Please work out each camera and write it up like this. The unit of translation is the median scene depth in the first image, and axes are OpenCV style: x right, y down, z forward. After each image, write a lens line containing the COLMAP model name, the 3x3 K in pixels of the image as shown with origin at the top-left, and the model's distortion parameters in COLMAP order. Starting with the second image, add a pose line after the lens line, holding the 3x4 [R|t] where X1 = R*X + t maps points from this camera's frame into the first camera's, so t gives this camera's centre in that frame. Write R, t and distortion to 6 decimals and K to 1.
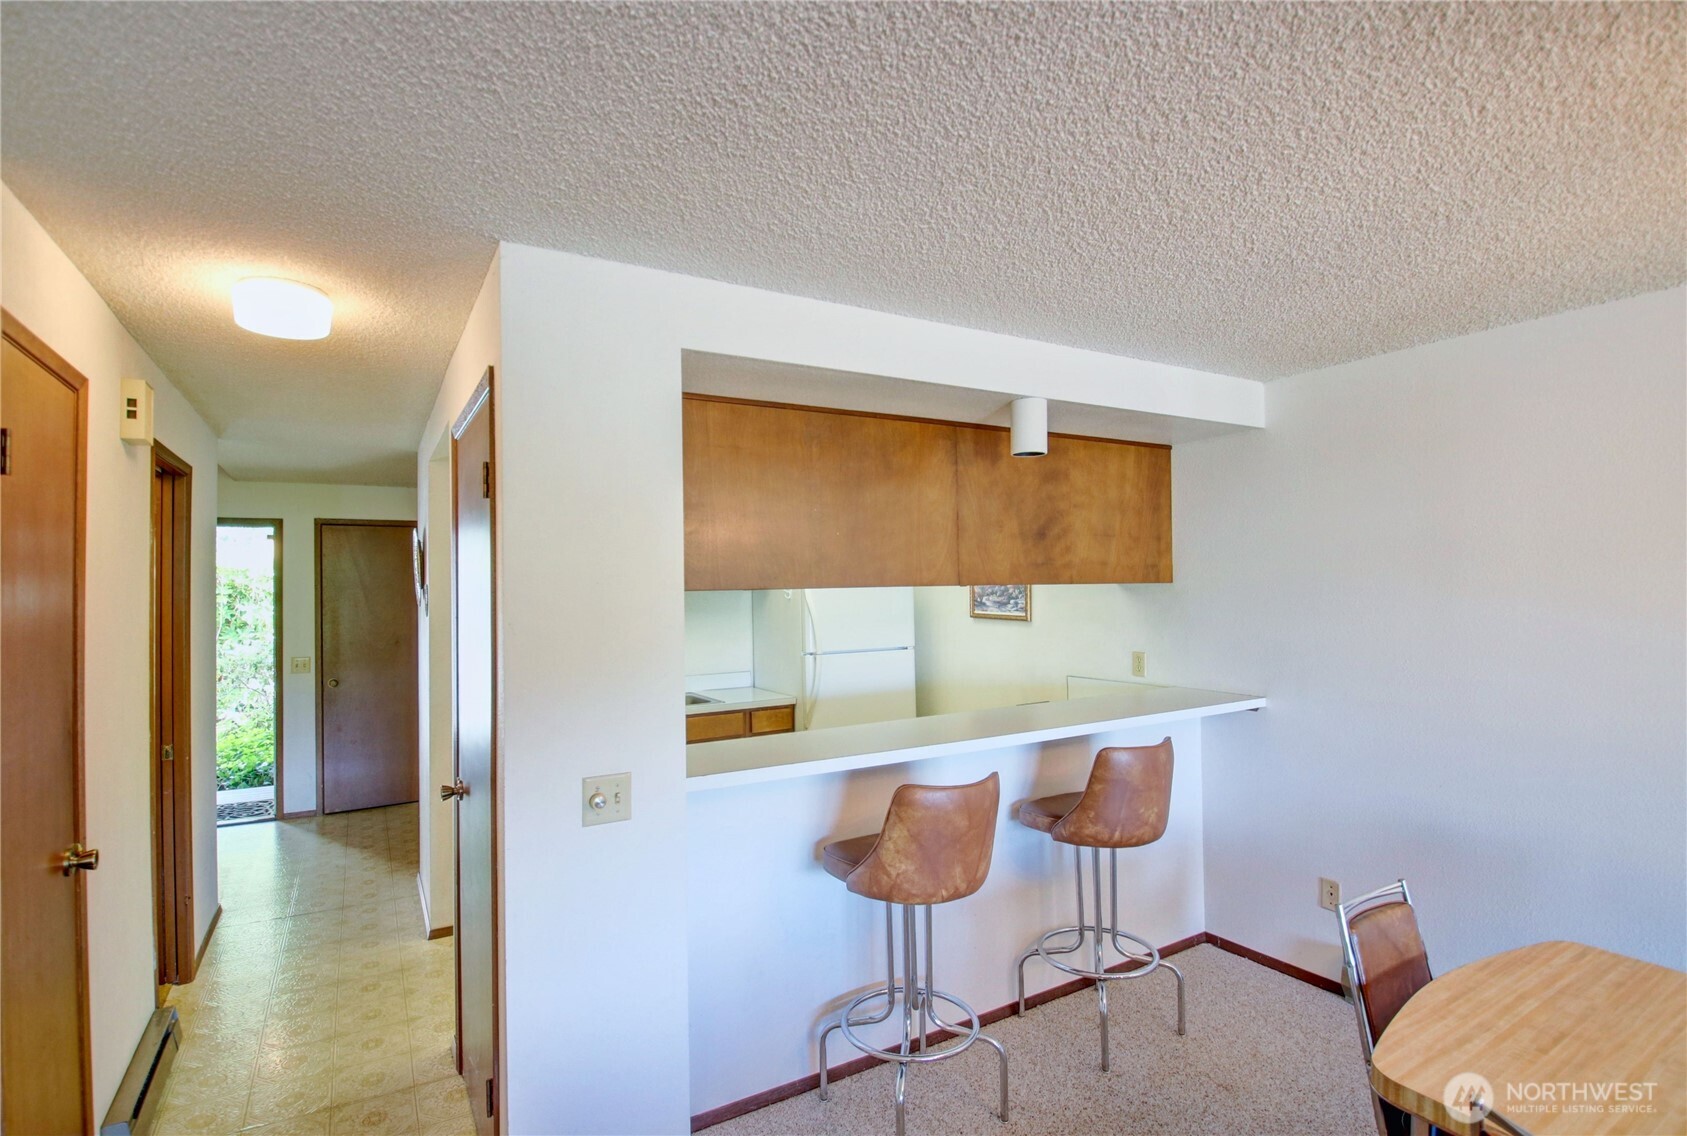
lens RADIAL K [[822.9, 0, 844.3], [0, 822.9, 580.6], [0, 0, 1]] dist [-0.003726, -0.000572]
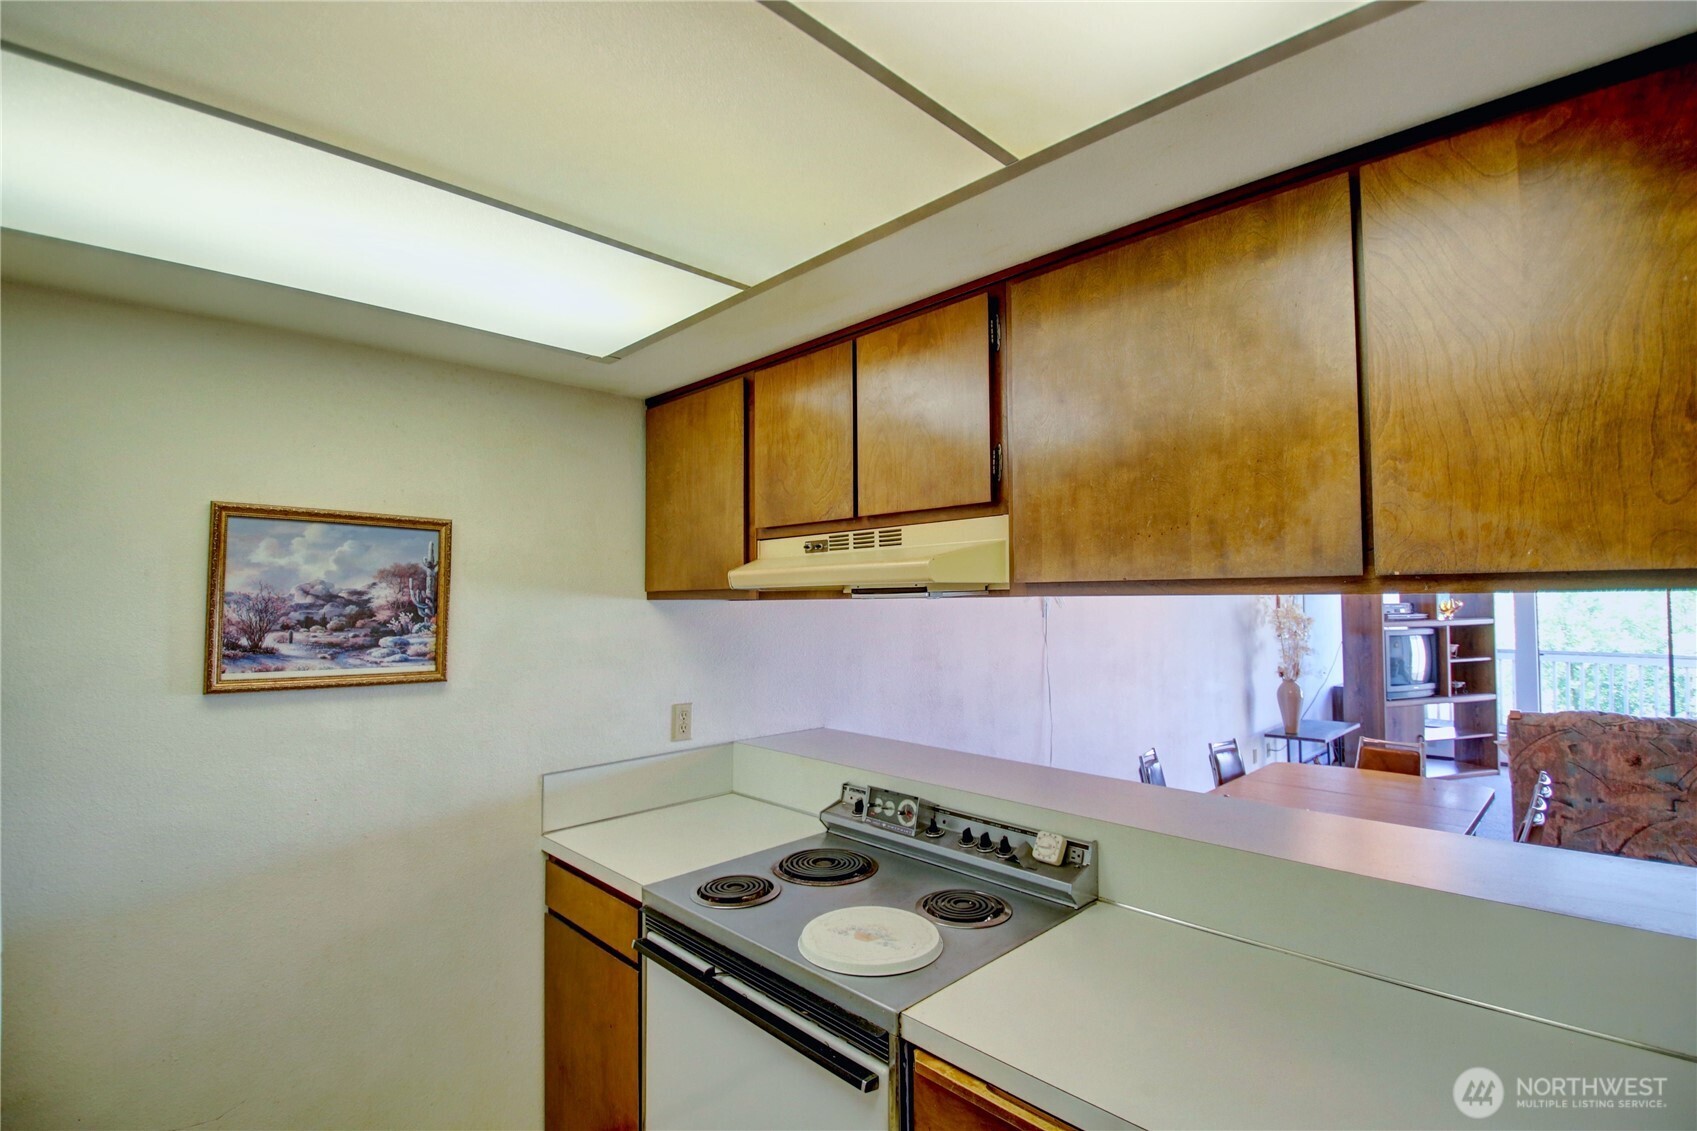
lens RADIAL K [[787.8, 0, 849.7], [0, 787.8, 572.3], [0, 0, 1]] dist [0.019315, -0.030735]
pose [[-0.246627, 0.051640, 0.967734, -0.345630], [-0.000582, 0.998571, -0.053434, 0.015512], [-0.969110, -0.013742, -0.246245, 1.167975]]
